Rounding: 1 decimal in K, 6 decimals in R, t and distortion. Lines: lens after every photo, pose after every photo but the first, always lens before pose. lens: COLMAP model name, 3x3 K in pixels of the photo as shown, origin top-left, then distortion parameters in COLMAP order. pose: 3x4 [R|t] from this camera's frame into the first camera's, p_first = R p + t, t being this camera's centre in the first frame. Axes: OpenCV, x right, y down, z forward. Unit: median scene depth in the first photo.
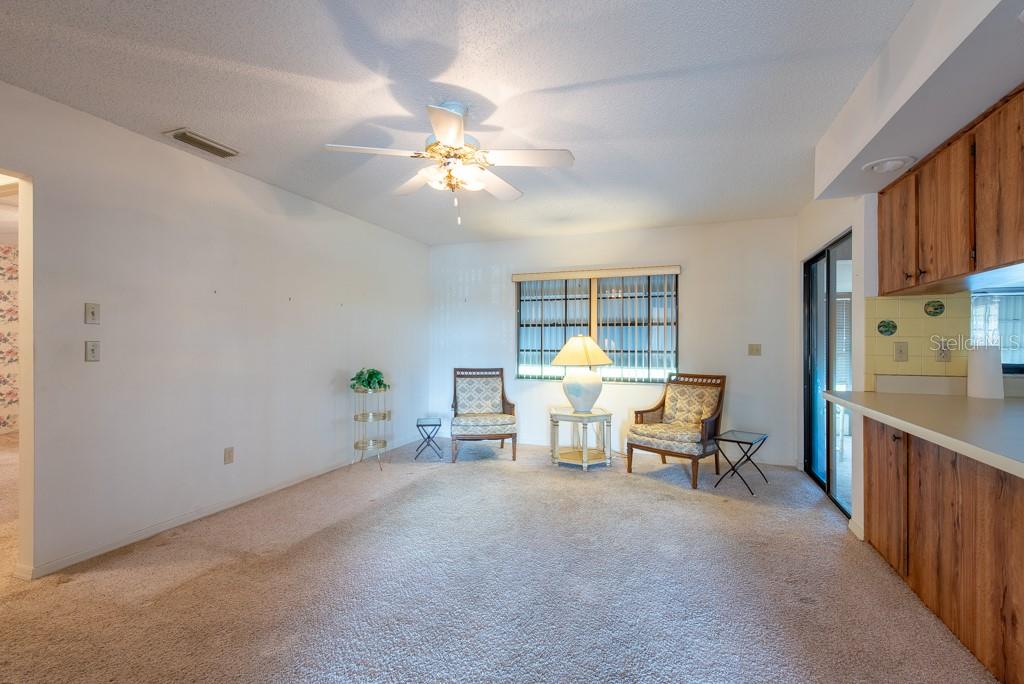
lens RADIAL K [[471.9, 0, 478.0], [0, 471.9, 344.3], [0, 0, 1]] dist [0.002444, -0.000106]
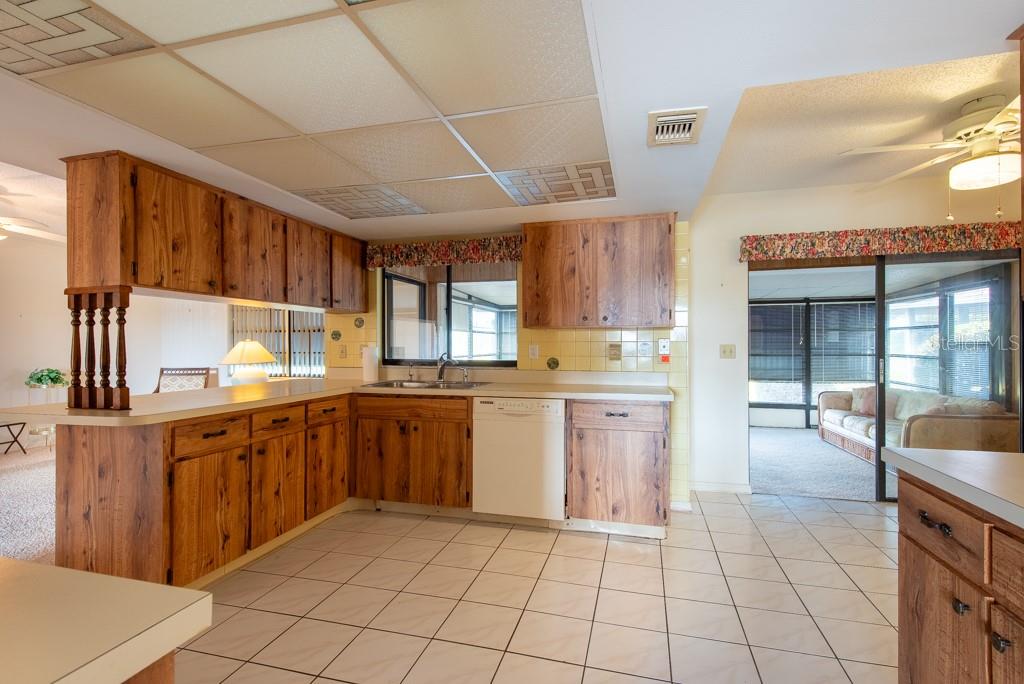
lens RADIAL K [[493.6, 0, 512.0], [0, 493.6, 342.0], [0, 0, 1]] dist [0.006131, 0.000660]
pose [[0.994603, -0.003196, 0.103700, 1.243627], [0.004083, 0.999957, -0.008347, 0.001535], [-0.103669, 0.008725, 0.994574, -0.548499]]
